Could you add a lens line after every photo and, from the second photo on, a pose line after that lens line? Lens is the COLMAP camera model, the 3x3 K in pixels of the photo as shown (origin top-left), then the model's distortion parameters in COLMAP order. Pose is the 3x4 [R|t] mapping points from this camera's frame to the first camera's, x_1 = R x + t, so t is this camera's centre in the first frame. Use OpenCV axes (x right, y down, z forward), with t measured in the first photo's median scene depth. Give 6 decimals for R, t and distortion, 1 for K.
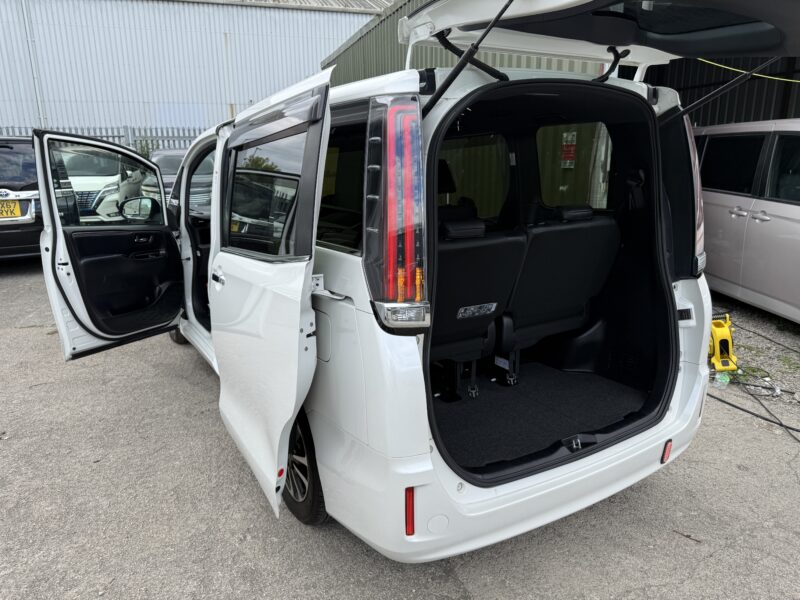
lens RADIAL K [[573.9, 0, 402.0], [0, 573.9, 299.1], [0, 0, 1]] dist [0.008299, -0.004562]
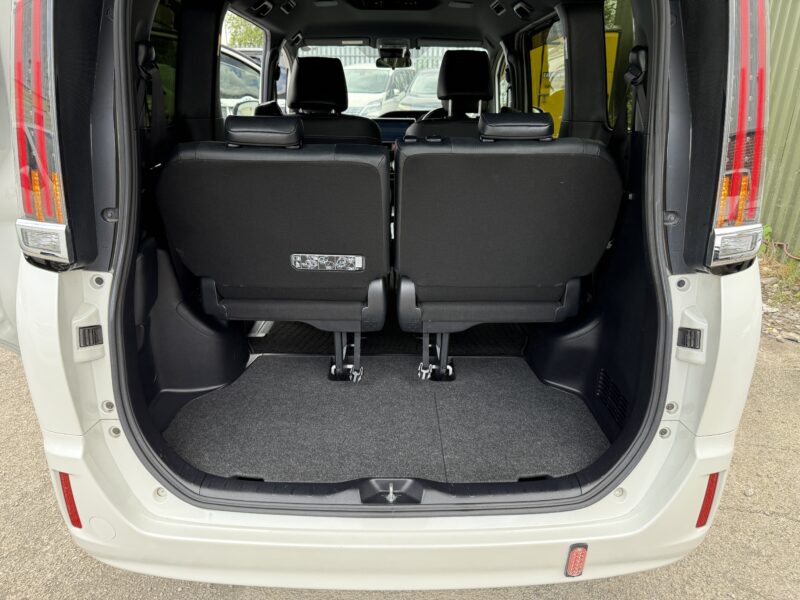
lens RADIAL K [[573.9, 0, 402.0], [0, 573.9, 299.1], [0, 0, 1]] dist [0.008299, -0.004562]
pose [[0.857674, 0.196491, -0.475170, 0.522523], [-0.140748, 0.978526, 0.150589, -0.051622], [0.494555, -0.062277, 0.866912, 0.424855]]
